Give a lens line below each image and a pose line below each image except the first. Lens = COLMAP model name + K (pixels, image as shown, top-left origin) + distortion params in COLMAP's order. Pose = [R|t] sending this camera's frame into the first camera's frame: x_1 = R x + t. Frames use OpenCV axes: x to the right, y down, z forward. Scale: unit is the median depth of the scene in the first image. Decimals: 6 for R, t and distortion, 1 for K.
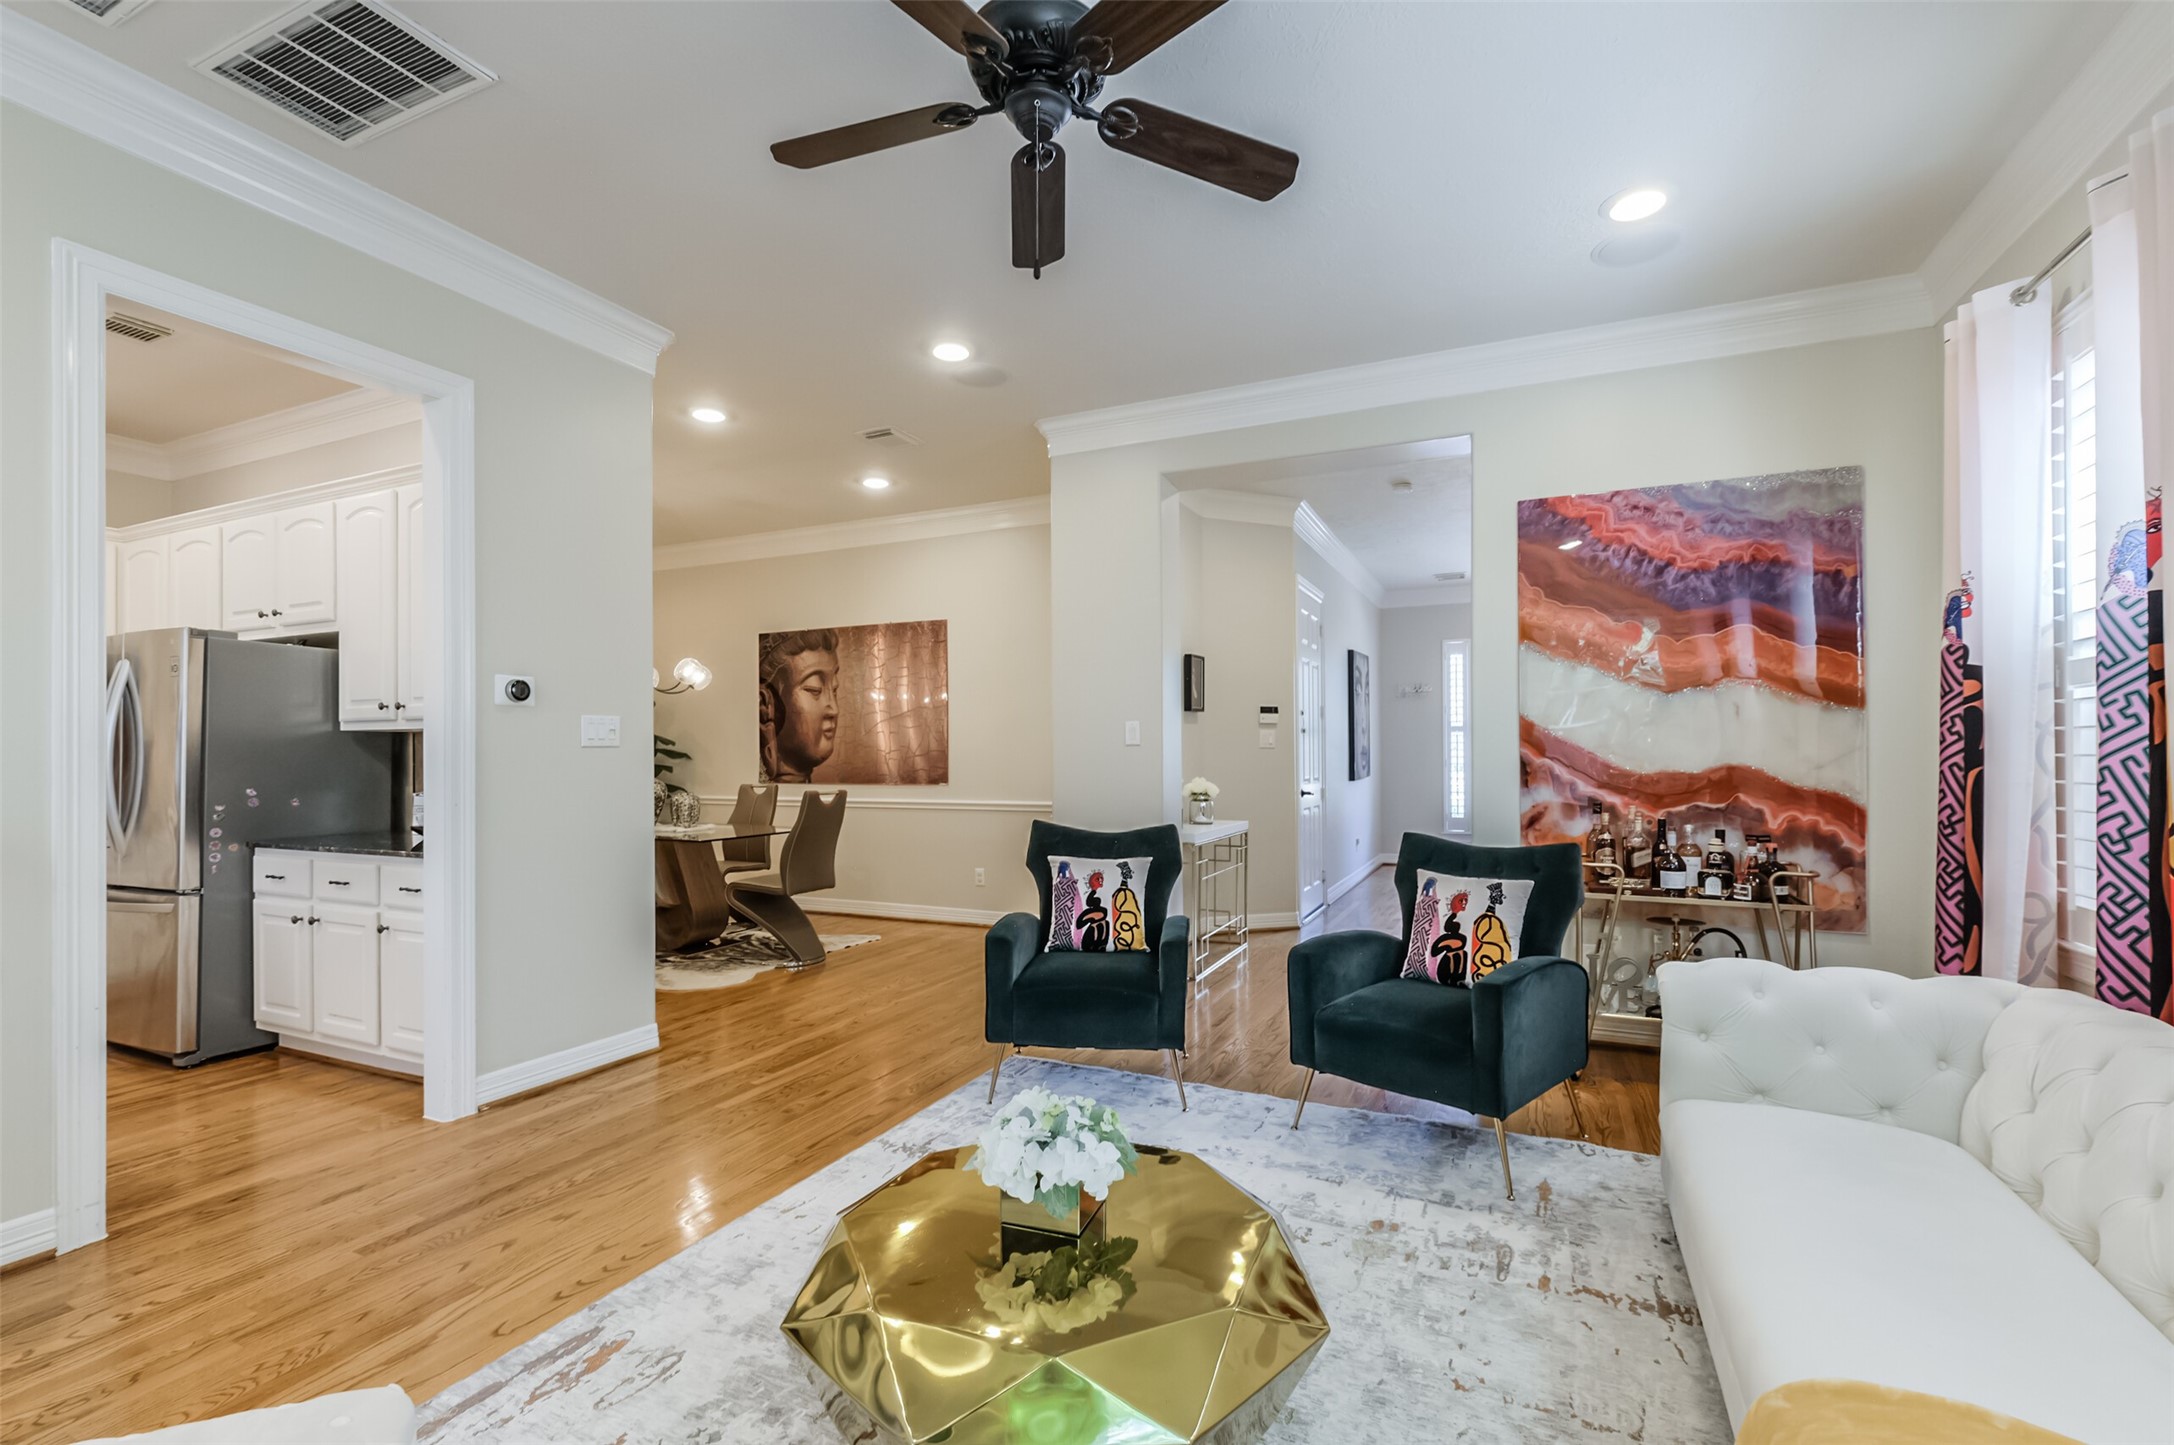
lens RADIAL K [[958.7, 0, 1082.7], [0, 958.7, 745.4], [0, 0, 1]] dist [-0.000487, 0.000044]
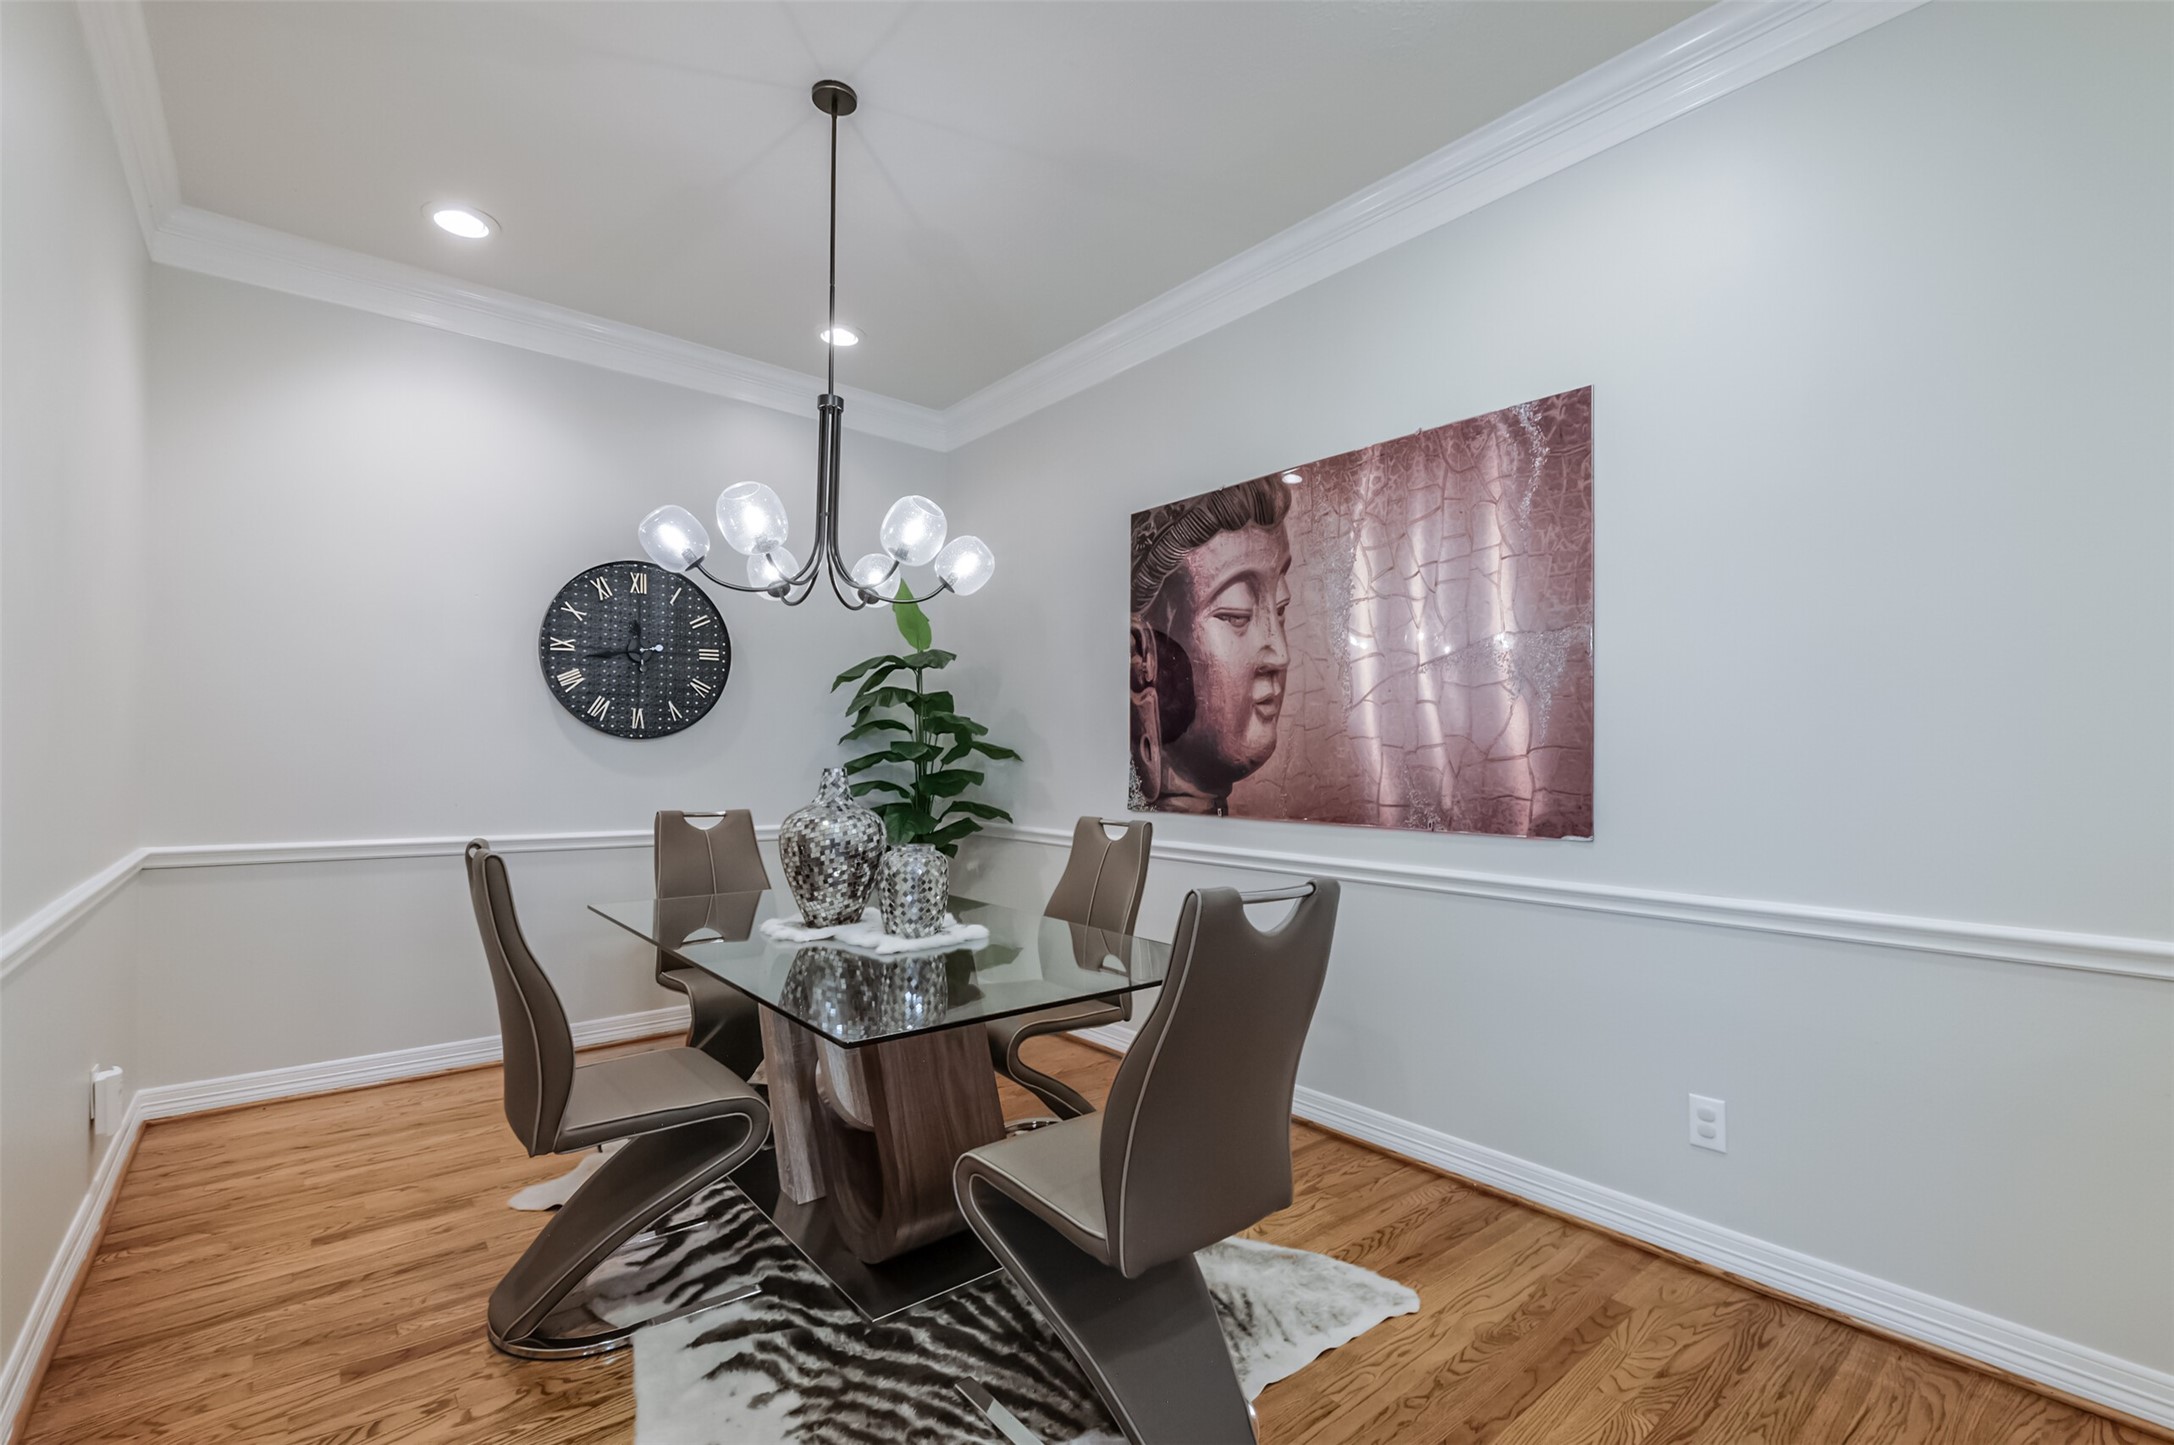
lens RADIAL K [[958.7, 0, 1082.7], [0, 958.7, 745.4], [0, 0, 1]] dist [-0.000487, 0.000044]
pose [[0.905379, 0.007830, -0.424532, -0.151140], [-0.009282, 0.999956, -0.001352, 0.006586], [0.424502, 0.005165, 0.905412, 0.553486]]
